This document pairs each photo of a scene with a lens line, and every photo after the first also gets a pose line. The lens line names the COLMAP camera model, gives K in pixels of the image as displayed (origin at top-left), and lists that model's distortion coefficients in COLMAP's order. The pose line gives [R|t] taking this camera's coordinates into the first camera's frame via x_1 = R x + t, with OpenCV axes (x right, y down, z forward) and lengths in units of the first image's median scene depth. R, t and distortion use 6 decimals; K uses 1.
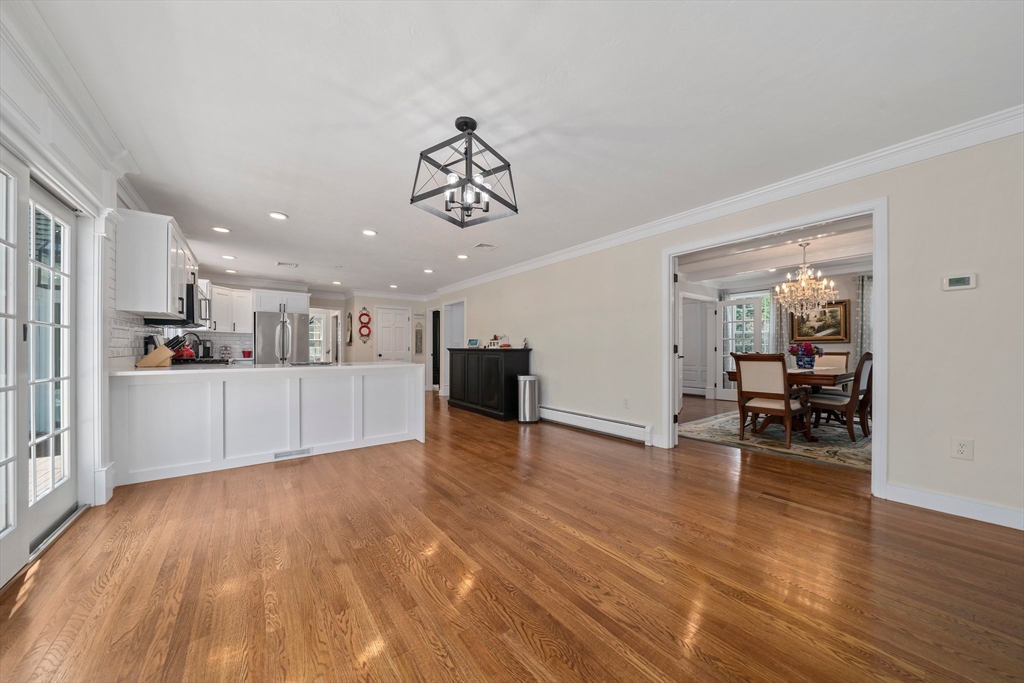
lens RADIAL K [[352.4, 0, 510.9], [0, 352.4, 348.3], [0, 0, 1]] dist [-0.004892, -0.000111]
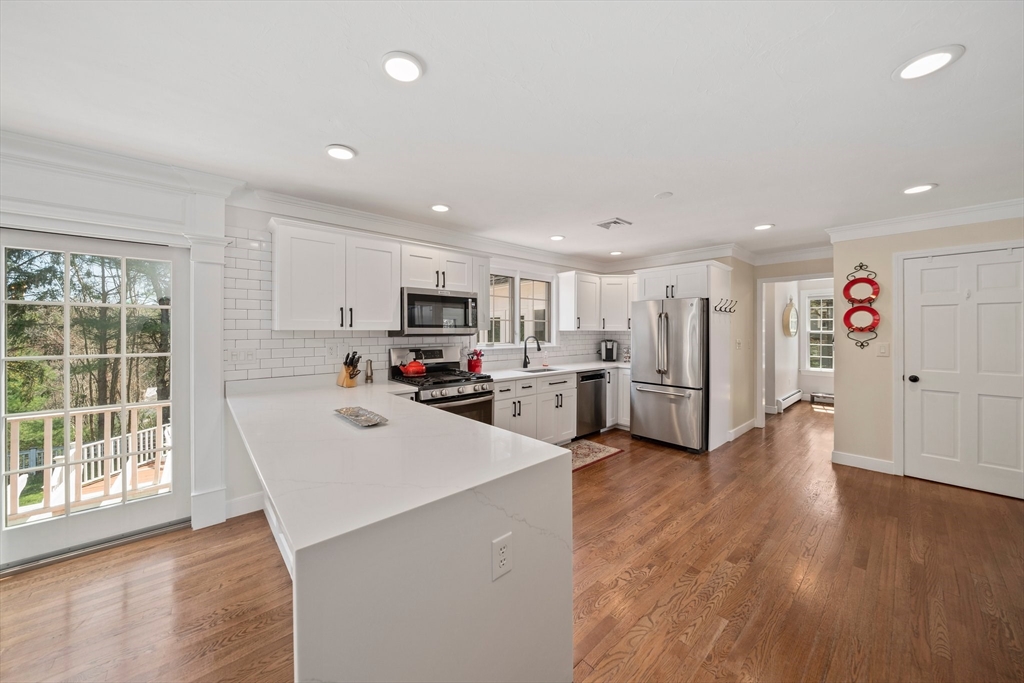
lens RADIAL K [[352.4, 0, 518.0], [0, 352.4, 331.8], [0, 0, 1]] dist [-0.004892, -0.000111]
pose [[0.084299, 0.004105, -0.996432, -0.030771], [0.004146, 0.999981, 0.004470, -0.047916], [0.996432, -0.004508, 0.084280, 0.703782]]
